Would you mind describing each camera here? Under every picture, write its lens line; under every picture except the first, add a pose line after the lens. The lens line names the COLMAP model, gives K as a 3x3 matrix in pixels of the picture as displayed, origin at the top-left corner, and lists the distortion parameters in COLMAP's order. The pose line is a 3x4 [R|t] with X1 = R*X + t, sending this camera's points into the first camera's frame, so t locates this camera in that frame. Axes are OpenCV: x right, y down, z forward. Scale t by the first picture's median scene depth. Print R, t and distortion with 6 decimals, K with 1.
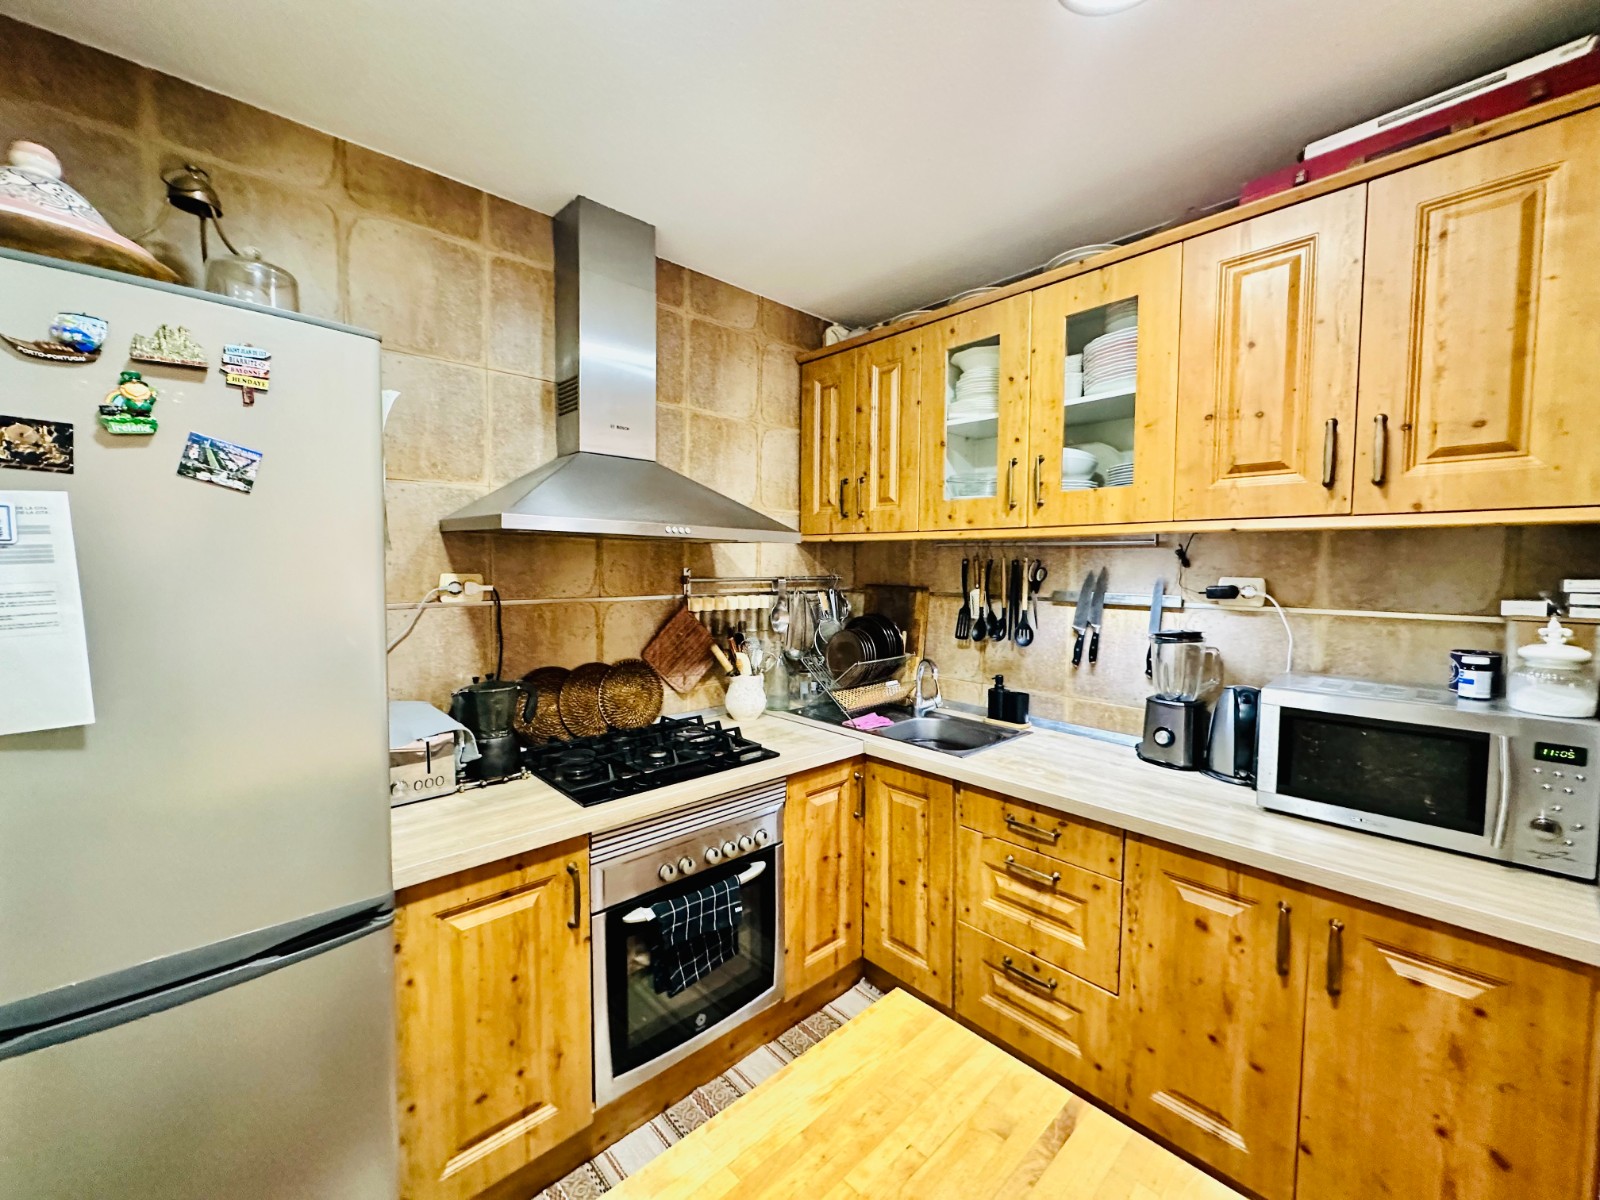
lens RADIAL K [[638.3, 0, 796.0], [0, 638.3, 598.2], [0, 0, 1]] dist [-0.005659, 0.001448]
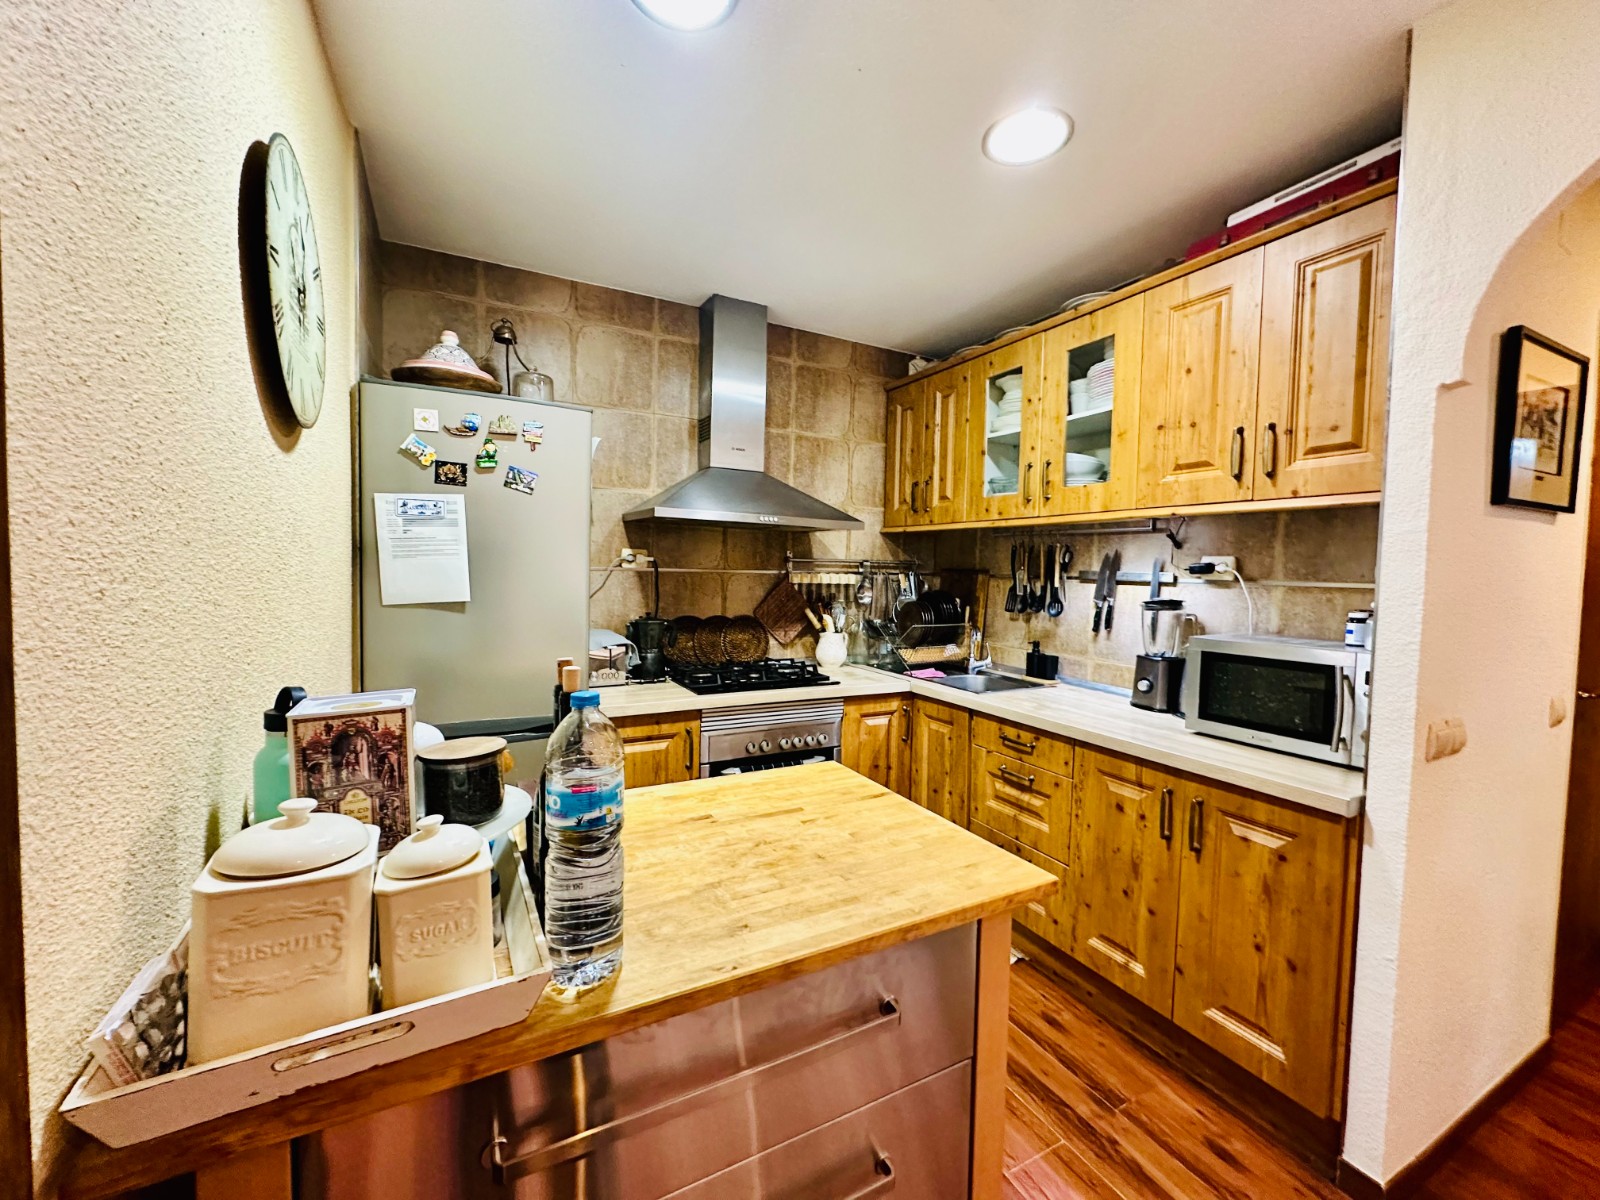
lens RADIAL K [[638.3, 0, 795.4], [0, 638.3, 596.8], [0, 0, 1]] dist [-0.005659, 0.001448]
pose [[0.965586, 0.025016, -0.258877, 0.246650], [-0.028163, 0.999568, -0.008454, 0.078843], [0.258553, 0.015454, 0.965873, -0.376951]]
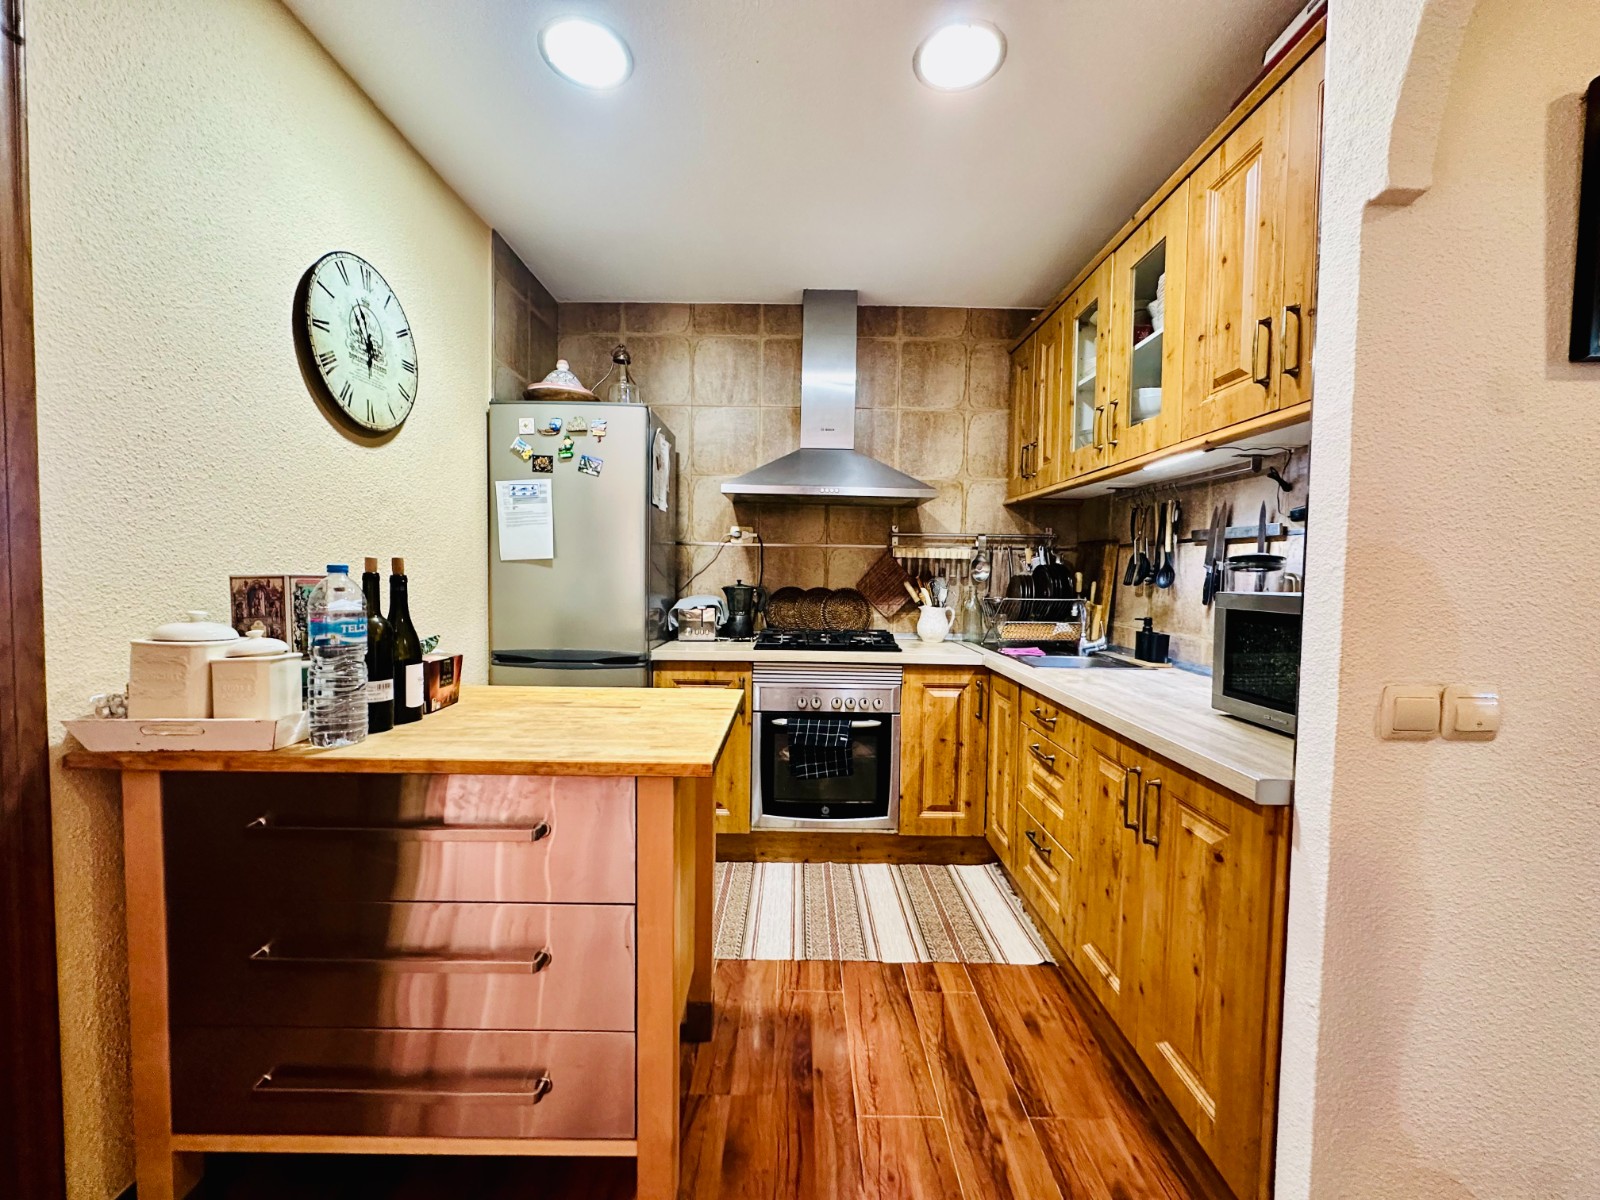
lens RADIAL K [[638.3, 0, 796.3], [0, 638.3, 597.3], [0, 0, 1]] dist [-0.005659, 0.001448]
pose [[0.734238, 0.032504, -0.678114, 0.780417], [-0.046091, 0.998935, -0.002024, 0.152556], [0.677326, 0.032741, 0.734954, -0.176460]]
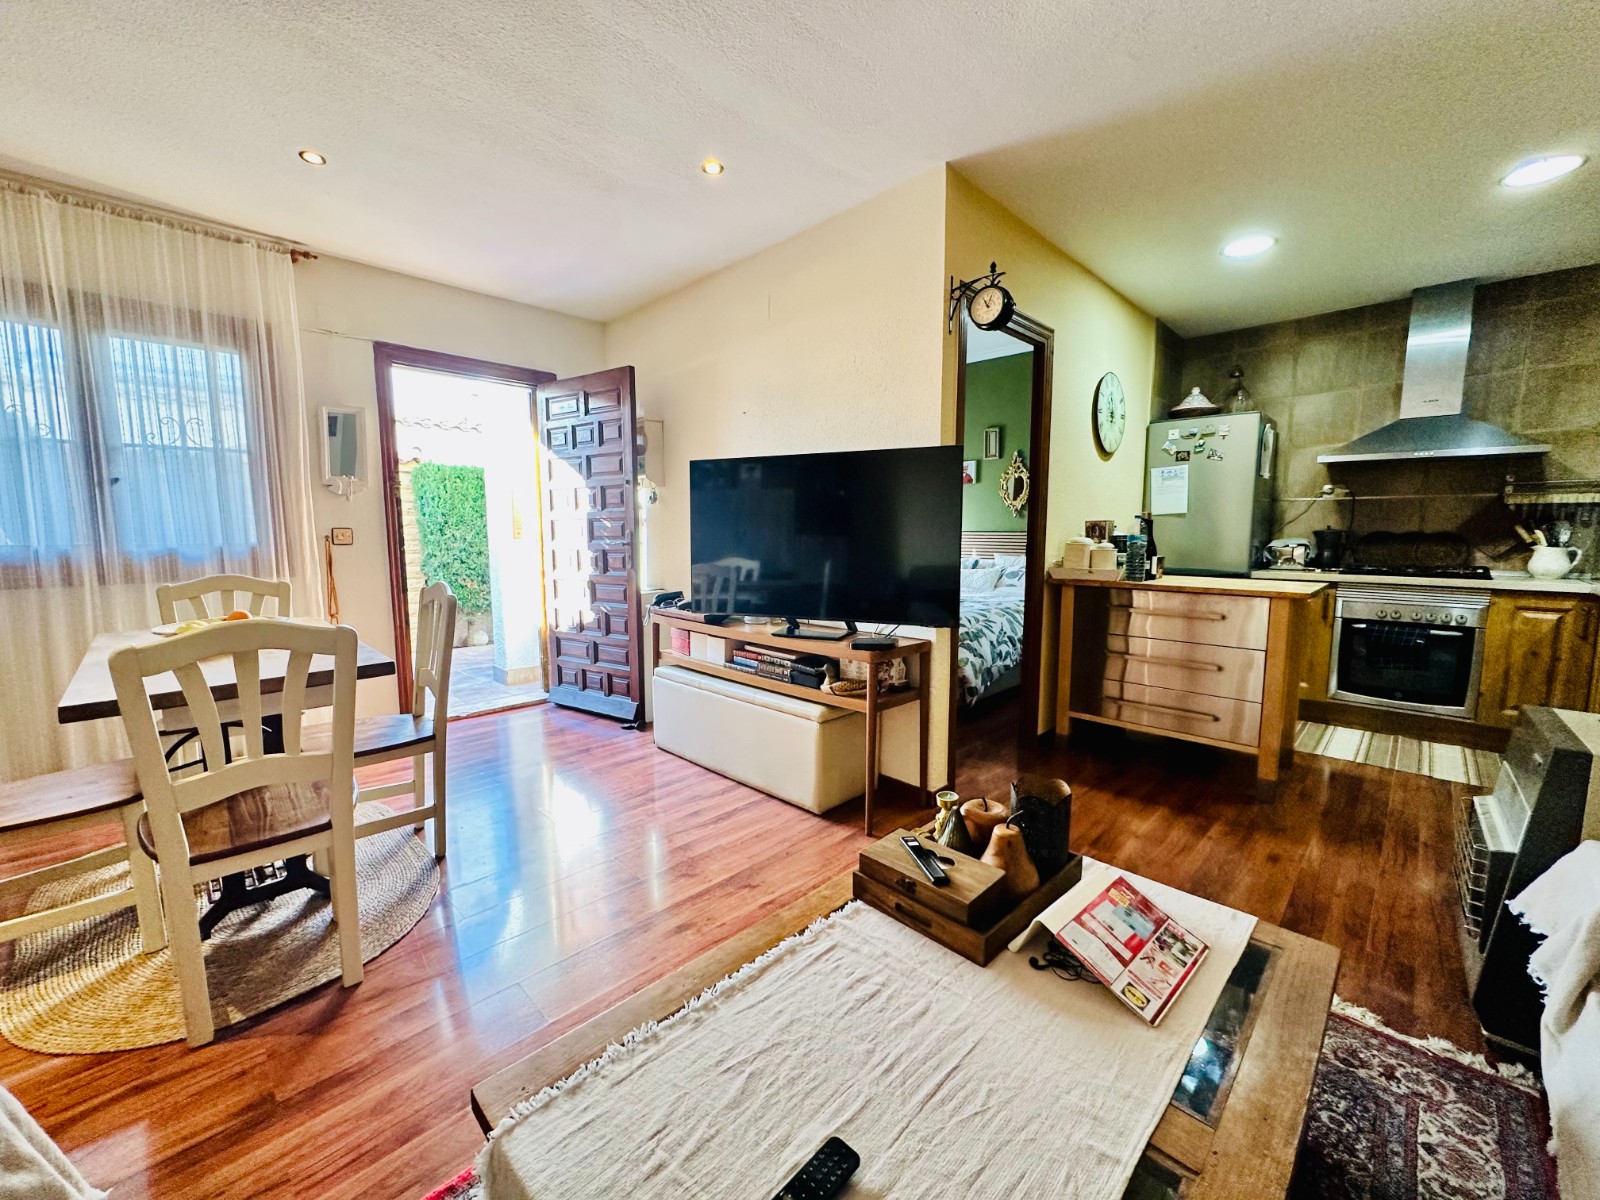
lens RADIAL K [[638.3, 0, 799.1], [0, 638.3, 598.8], [0, 0, 1]] dist [-0.005659, 0.001448]
pose [[0.045871, 0.102082, -0.993718, 1.688614], [-0.052820, 0.993621, 0.099634, 0.240732], [0.997550, 0.047918, 0.050970, -1.000909]]
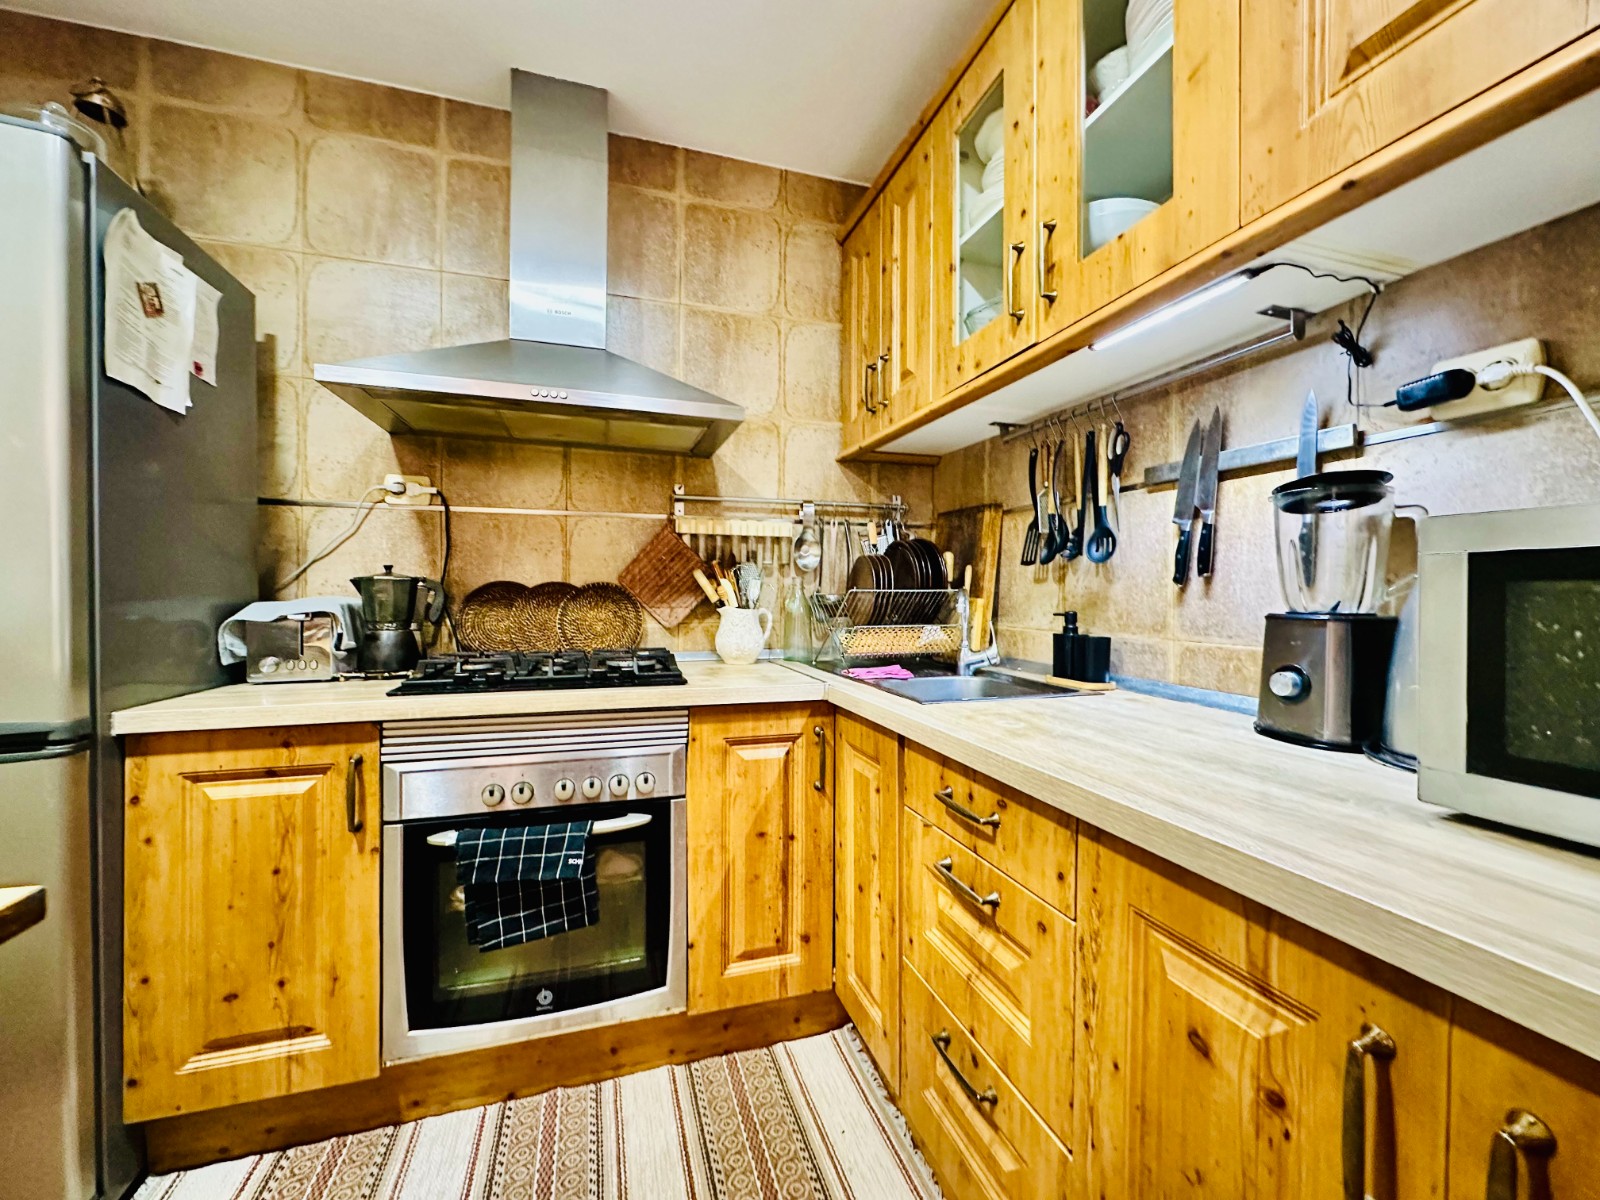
lens RADIAL K [[638.3, 0, 797.8], [0, 638.3, 598.1], [0, 0, 1]] dist [-0.005659, 0.001448]
pose [[0.904211, 0.000033, -0.427086, 0.451911], [-0.020513, 0.998849, -0.043352, 0.184780], [0.426593, 0.047960, 0.903171, 0.376630]]
